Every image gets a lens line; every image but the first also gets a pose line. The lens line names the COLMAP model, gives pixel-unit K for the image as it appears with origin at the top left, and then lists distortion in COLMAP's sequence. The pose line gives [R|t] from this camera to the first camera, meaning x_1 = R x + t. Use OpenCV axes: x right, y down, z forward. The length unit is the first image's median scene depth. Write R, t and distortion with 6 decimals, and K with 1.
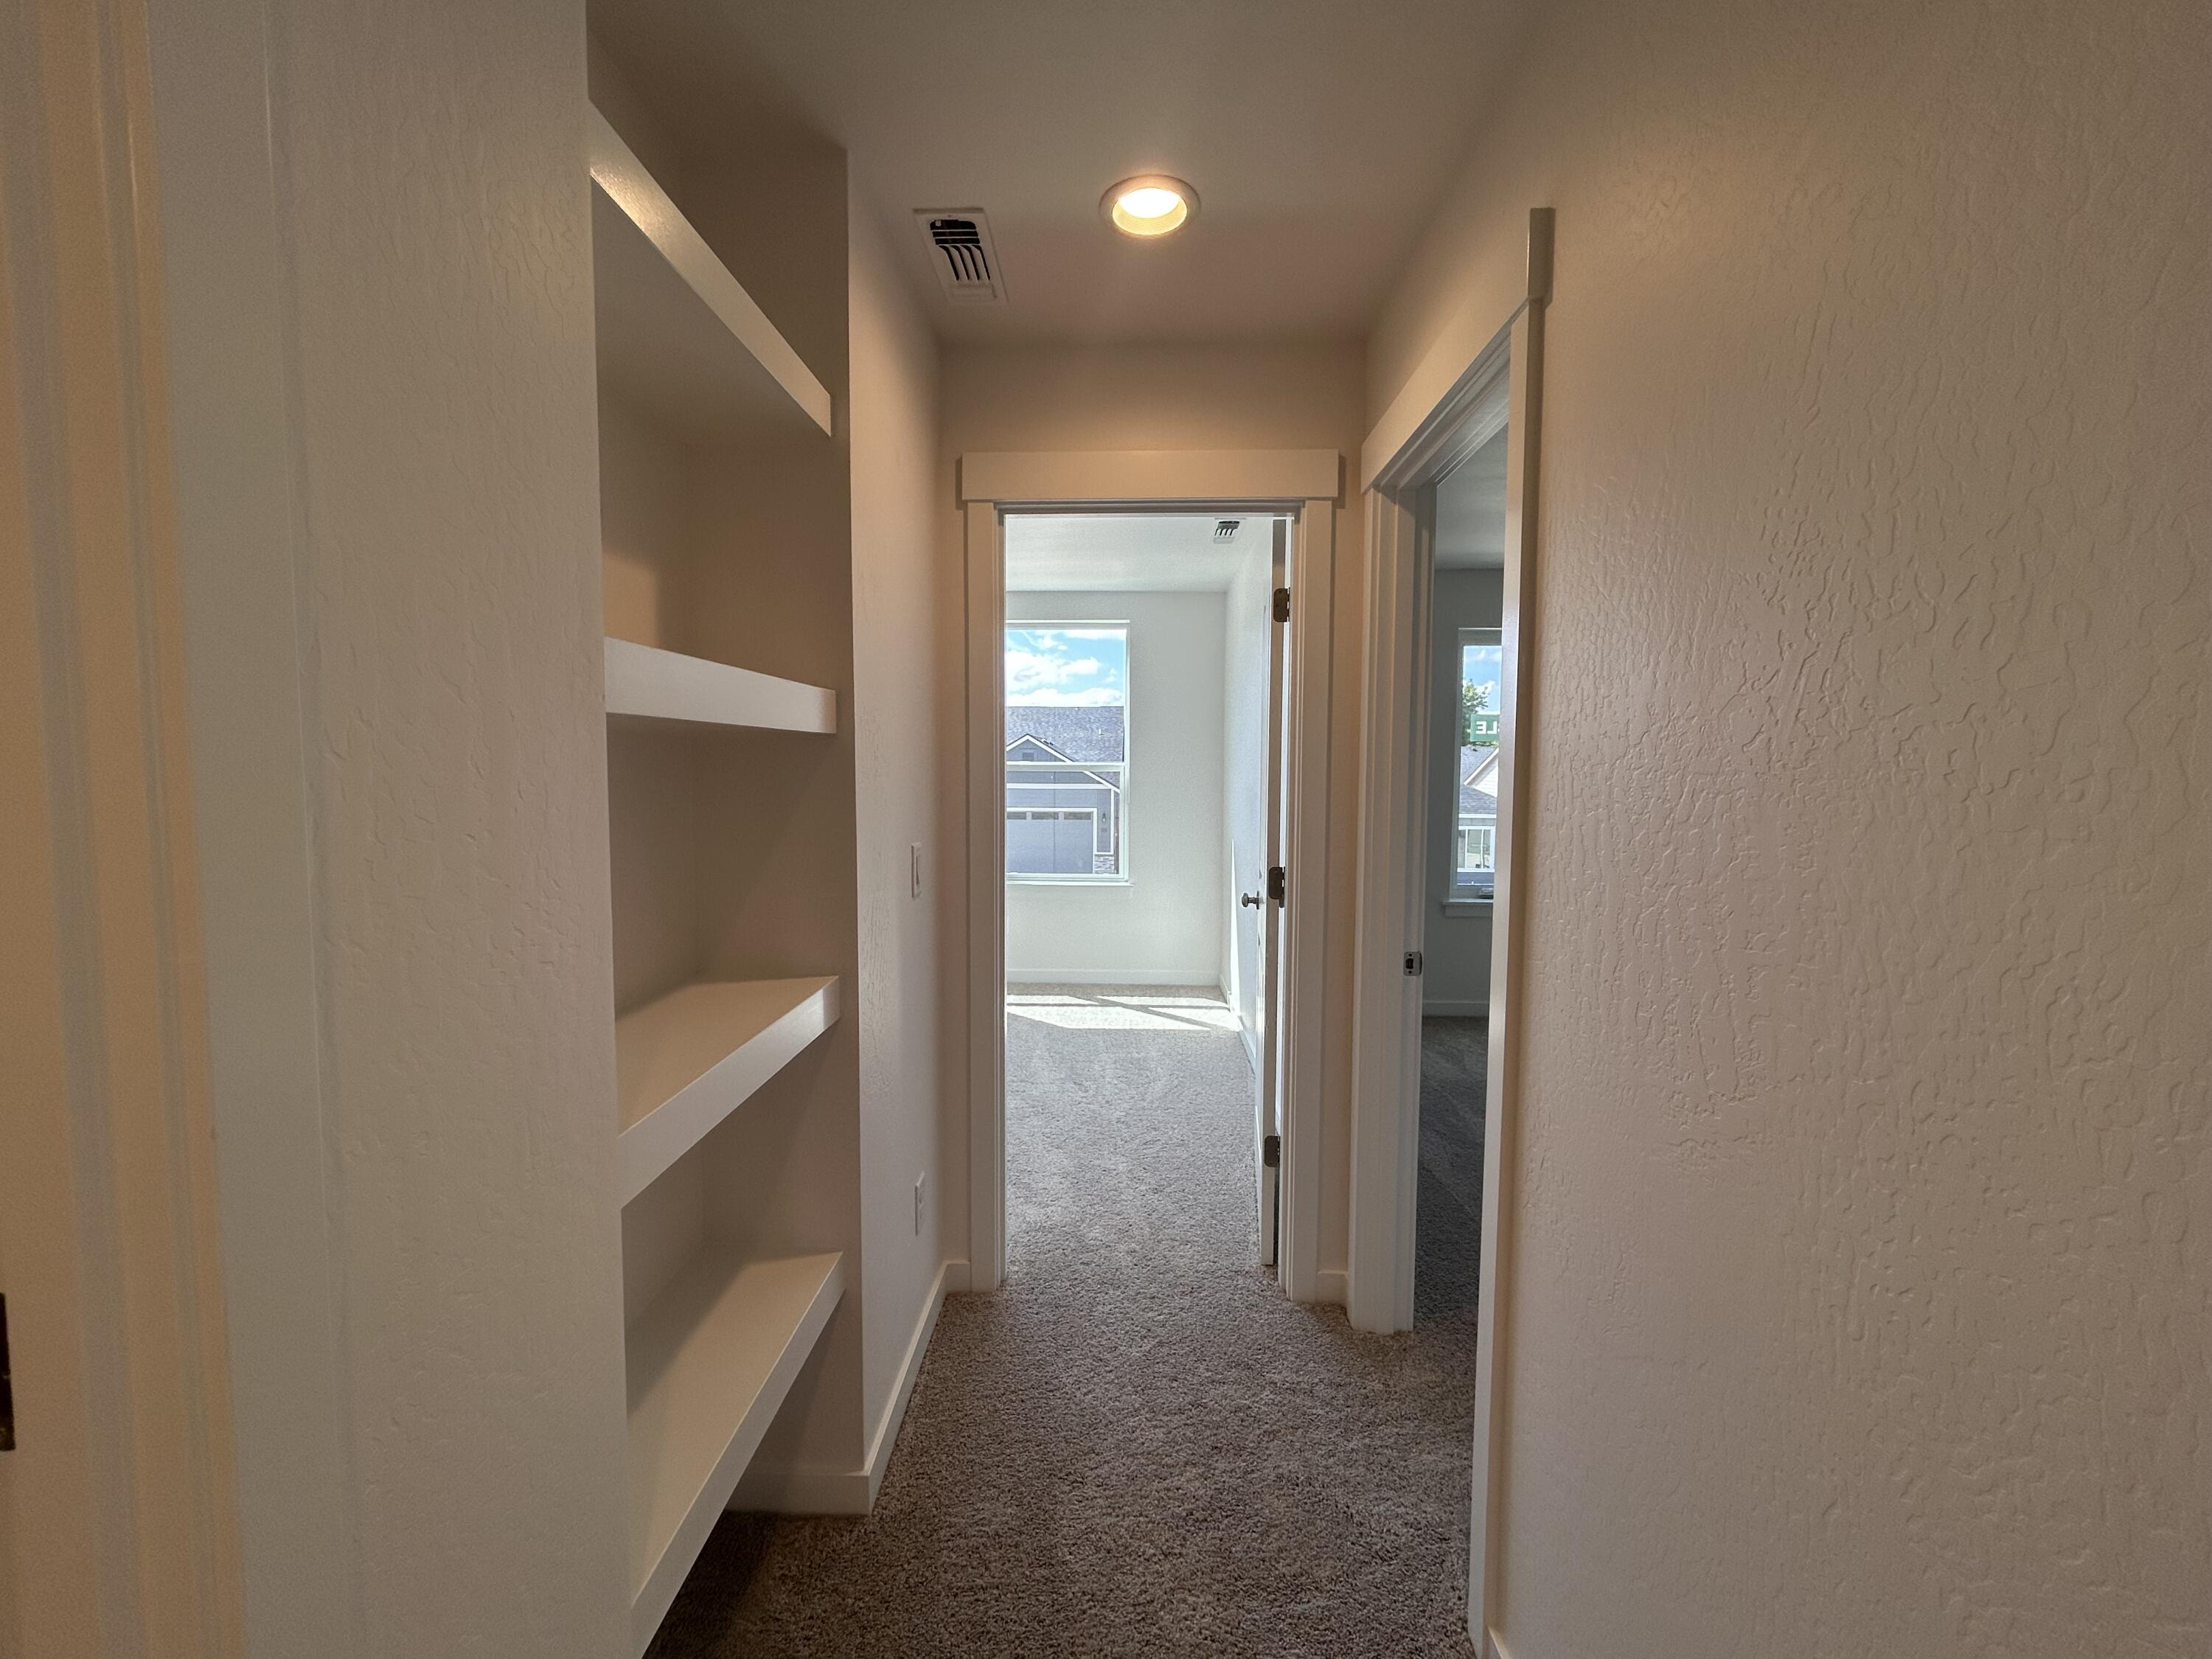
lens RADIAL K [[897.9, 0, 1101.6], [0, 897.9, 824.0], [0, 0, 1]] dist [-0.001110, 0.000779]
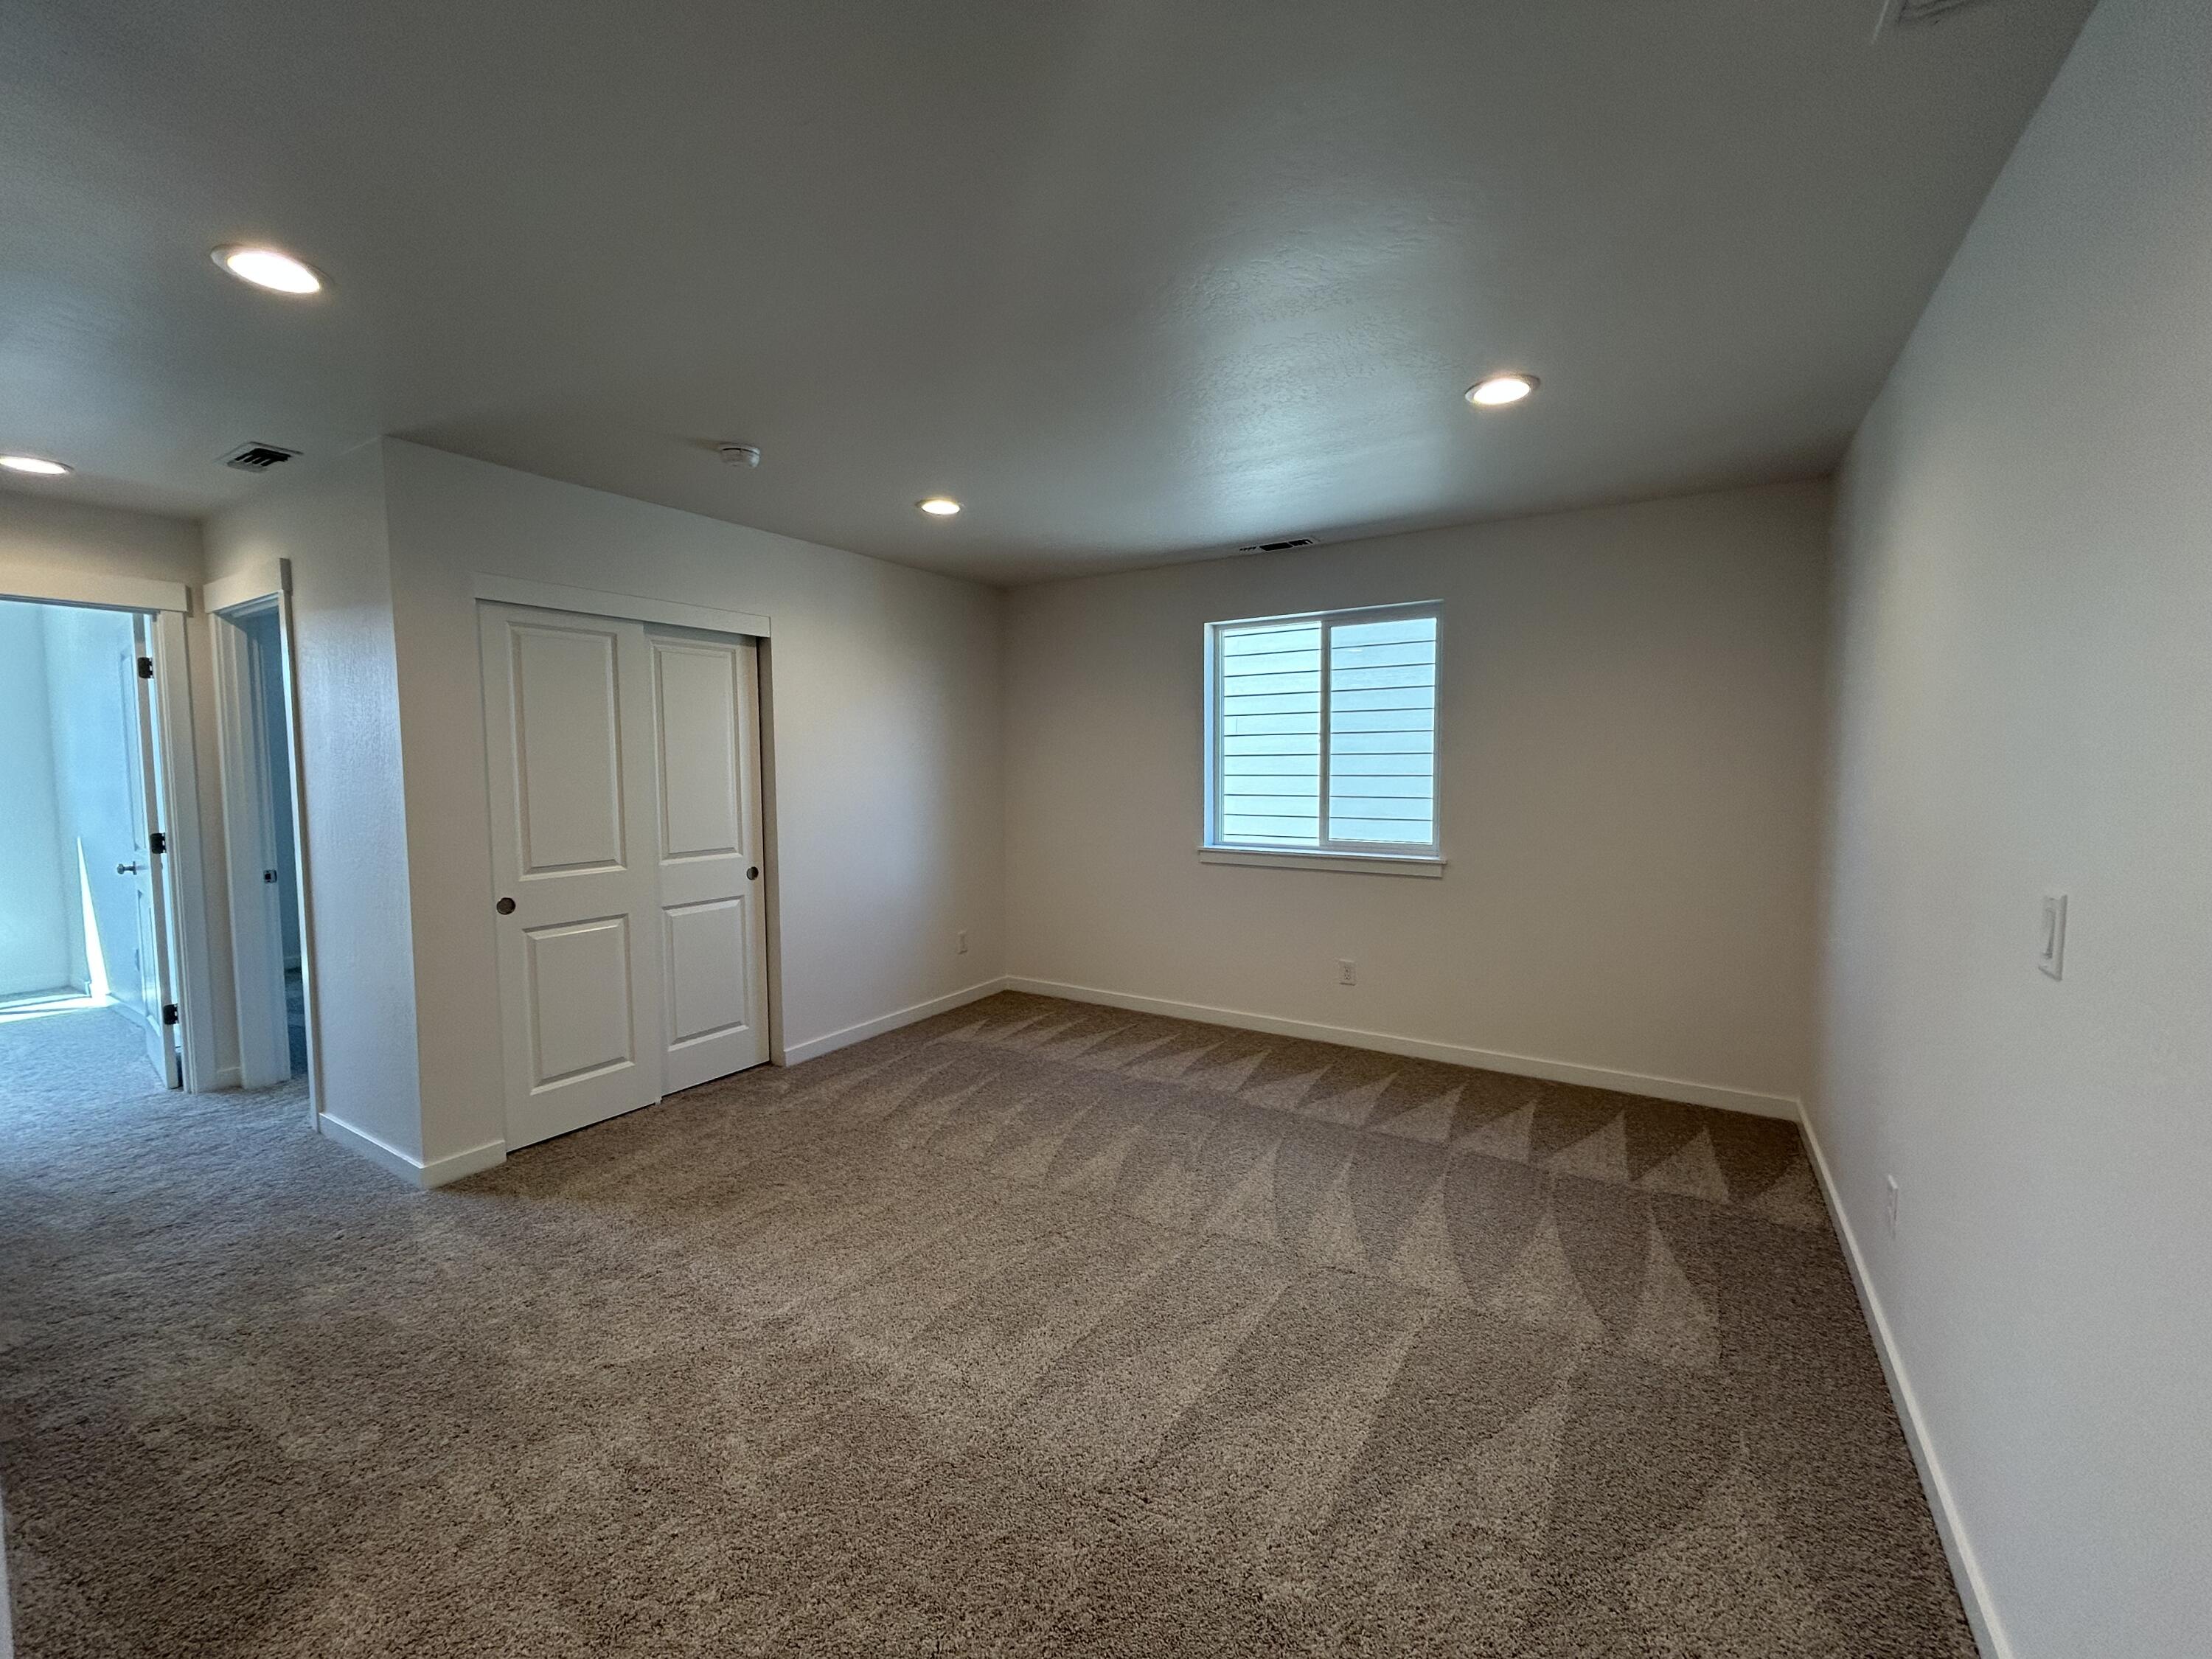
lens RADIAL K [[897.9, 0, 1100.6], [0, 897.9, 825.2], [0, 0, 1]] dist [-0.001110, 0.000779]
pose [[0.505292, -0.059792, 0.860874, -0.260755], [0.071841, 0.997048, 0.027083, 0.088764], [-0.859953, 0.048162, 0.508096, -0.989542]]
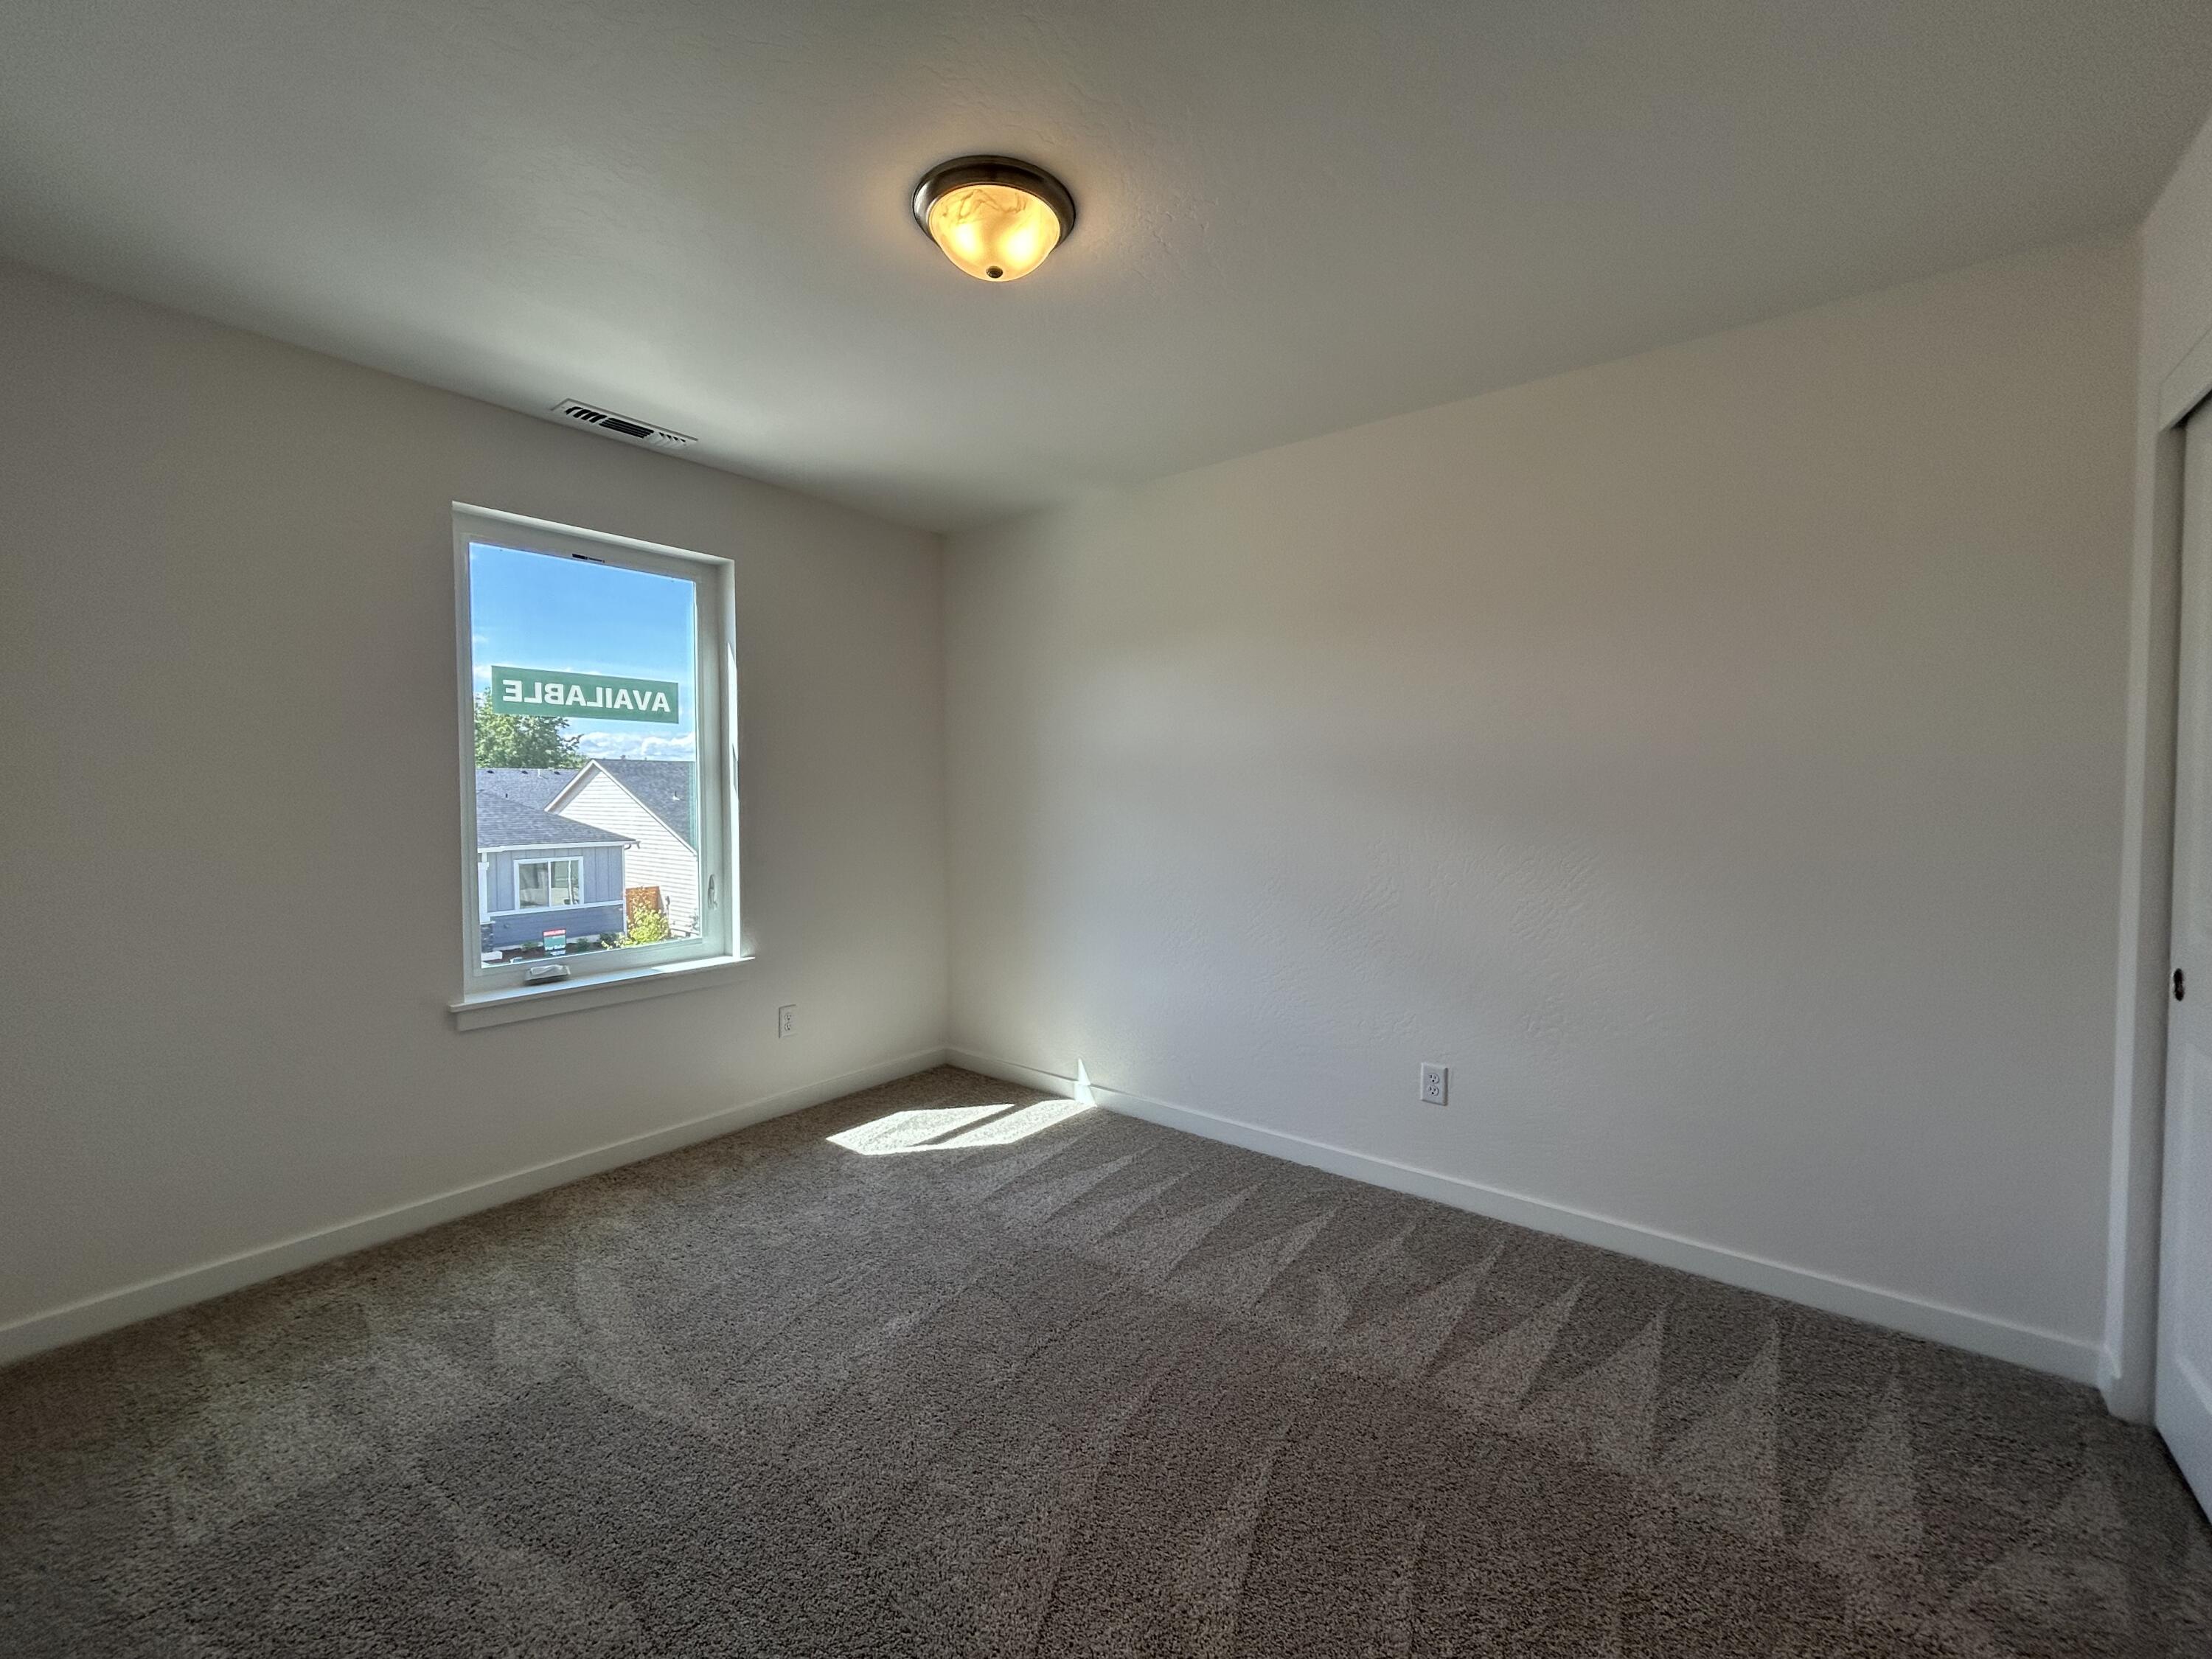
lens RADIAL K [[897.9, 0, 1103.8], [0, 897.9, 823.8], [0, 0, 1]] dist [-0.001110, 0.000779]
pose [[0.591692, -0.037643, 0.805285, 0.125959], [0.060618, 0.998159, 0.002119, 0.000351], [-0.803882, 0.047561, 0.592884, 0.249010]]
